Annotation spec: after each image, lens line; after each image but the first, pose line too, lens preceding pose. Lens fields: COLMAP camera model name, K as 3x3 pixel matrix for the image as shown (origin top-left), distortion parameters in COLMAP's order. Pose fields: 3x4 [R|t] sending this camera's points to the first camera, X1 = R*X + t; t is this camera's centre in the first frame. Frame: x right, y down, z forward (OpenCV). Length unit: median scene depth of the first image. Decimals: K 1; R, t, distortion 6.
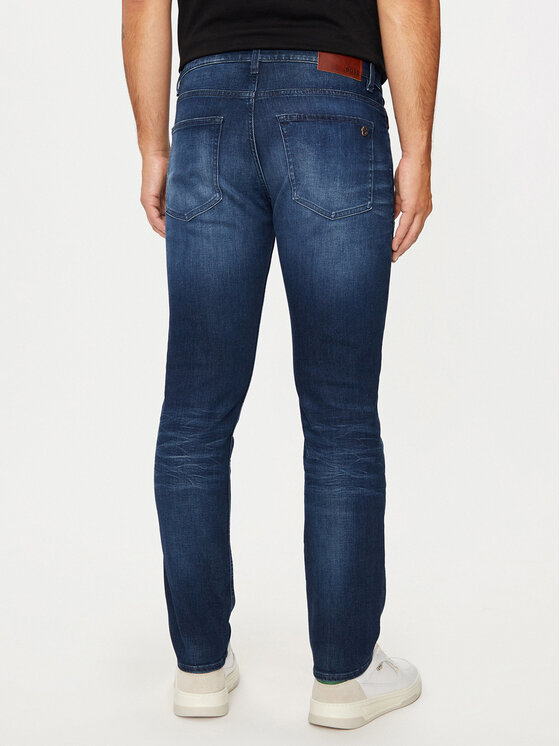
lens RADIAL K [[1194.9, 0, 279.8], [0, 1194.9, 373.3], [0, 0, 1]] dist [-0.095828, 0.000000]
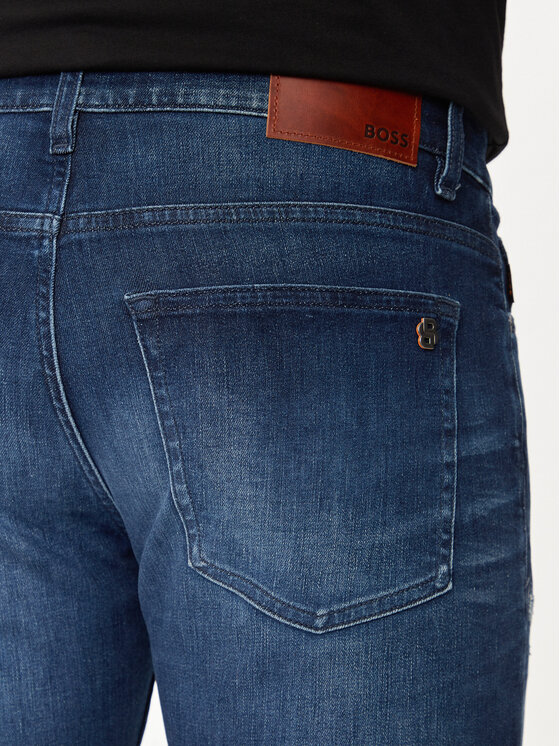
lens RADIAL K [[1627.9, 0, 279.0], [0, 1627.9, 372.9], [0, 0, 1]] dist [-0.016537, 0.000000]
pose [[0.996528, -0.004317, -0.083152, 0.068711], [0.002425, 0.999736, -0.022833, -0.185575], [0.083229, 0.022552, 0.996275, 0.588078]]
